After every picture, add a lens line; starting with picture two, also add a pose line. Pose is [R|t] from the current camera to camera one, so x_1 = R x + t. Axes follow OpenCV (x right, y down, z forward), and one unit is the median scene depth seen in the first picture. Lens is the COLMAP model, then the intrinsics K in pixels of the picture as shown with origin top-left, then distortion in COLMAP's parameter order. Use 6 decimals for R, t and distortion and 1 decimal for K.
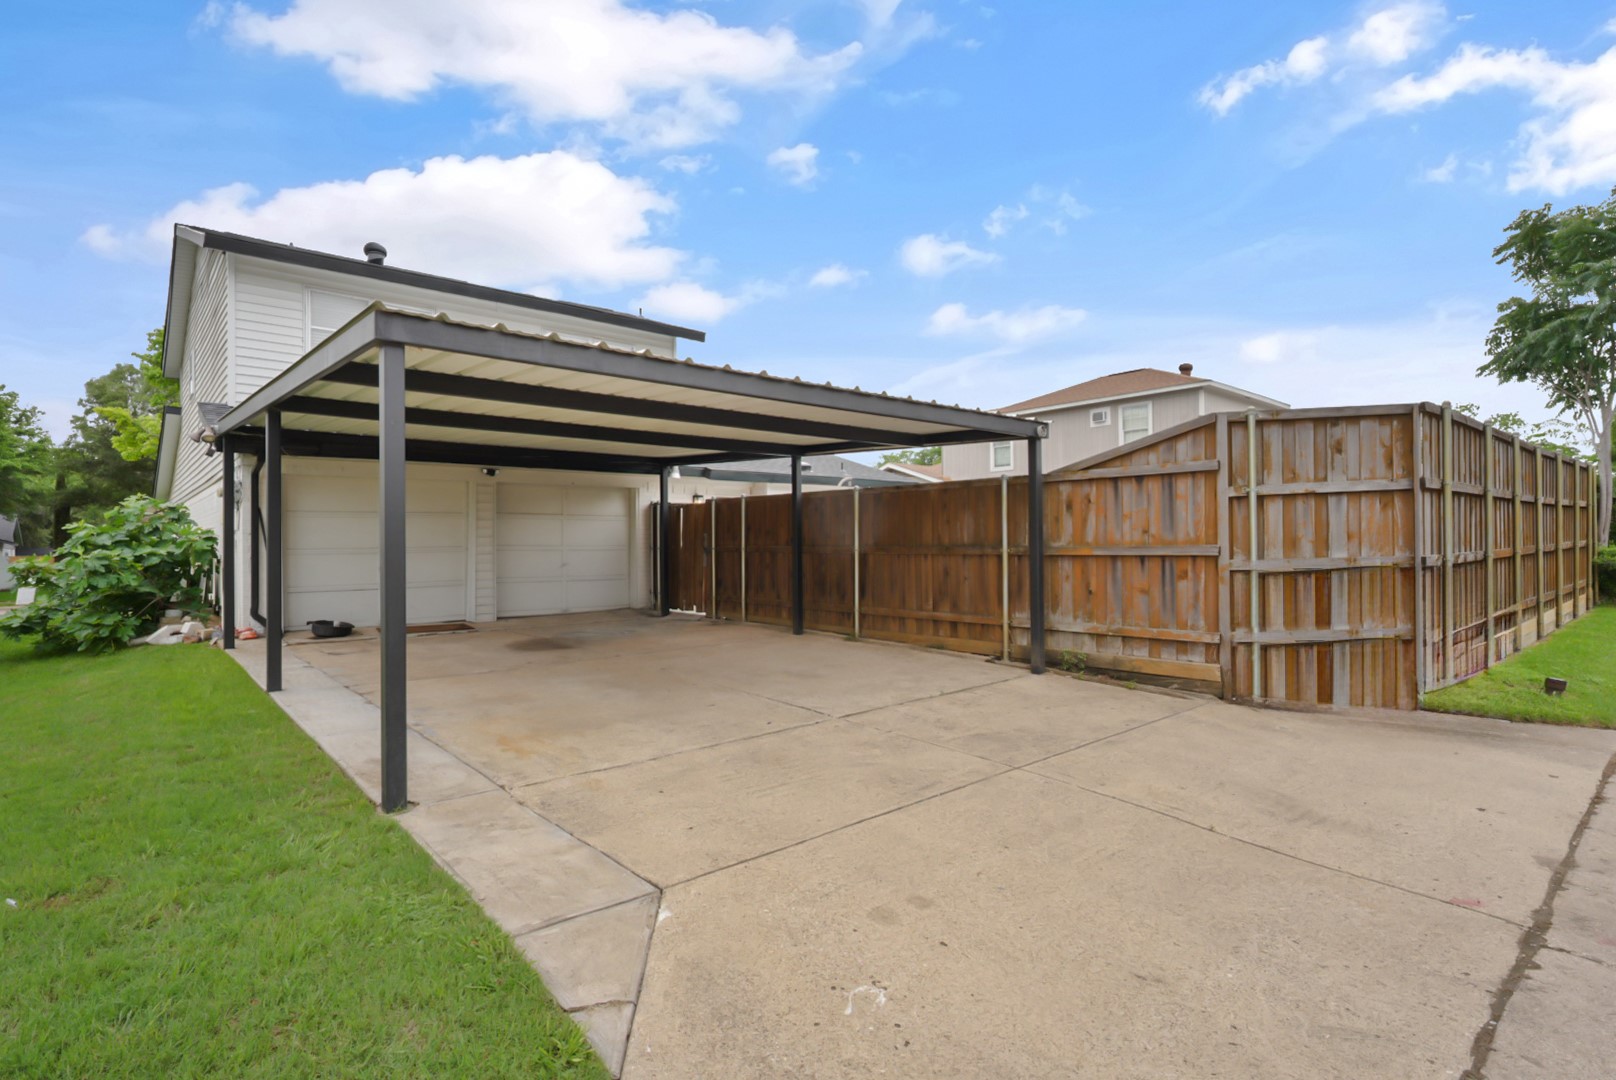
lens RADIAL K [[820.3, 0, 810.5], [0, 820.3, 540.6], [0, 0, 1]] dist [-0.002118, 0.000709]
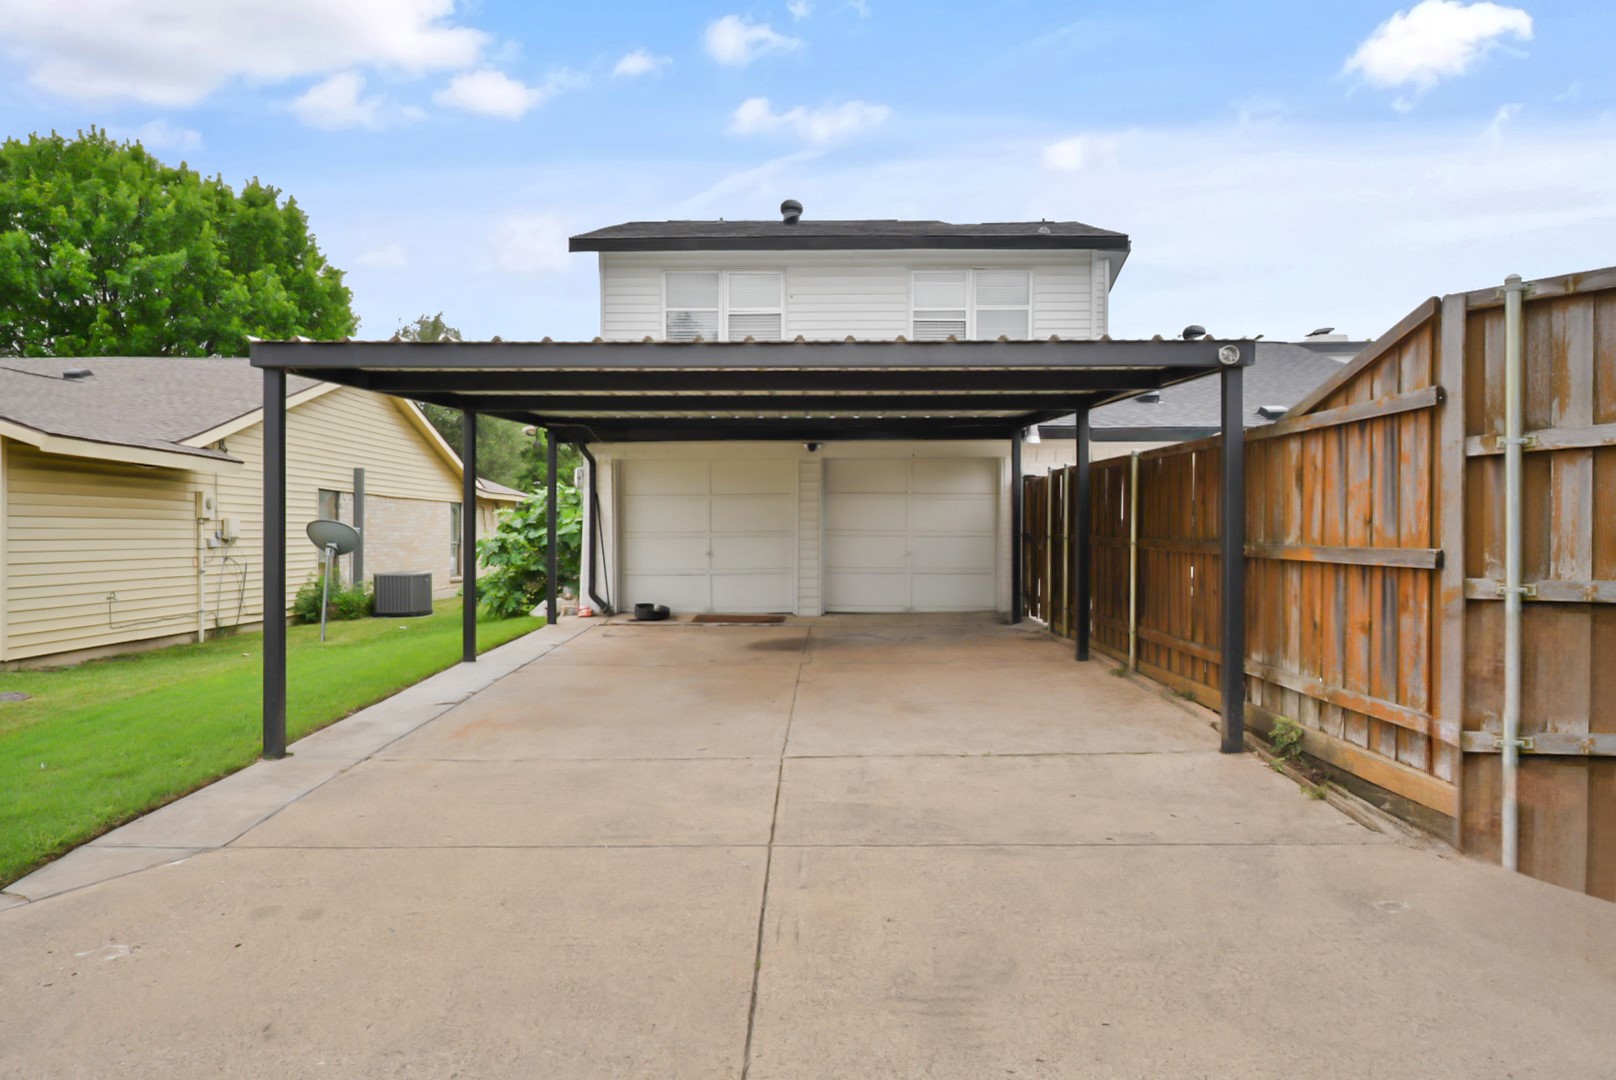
lens RADIAL K [[1096.9, 0, 805.2], [0, 1096.9, 533.6], [0, 0, 1]] dist [-0.000733, 0.000216]
pose [[0.733717, 0.012349, -0.679343, 0.654647], [-0.001873, 0.999868, 0.016153, -0.014859], [0.679453, -0.010579, 0.733643, 0.204100]]
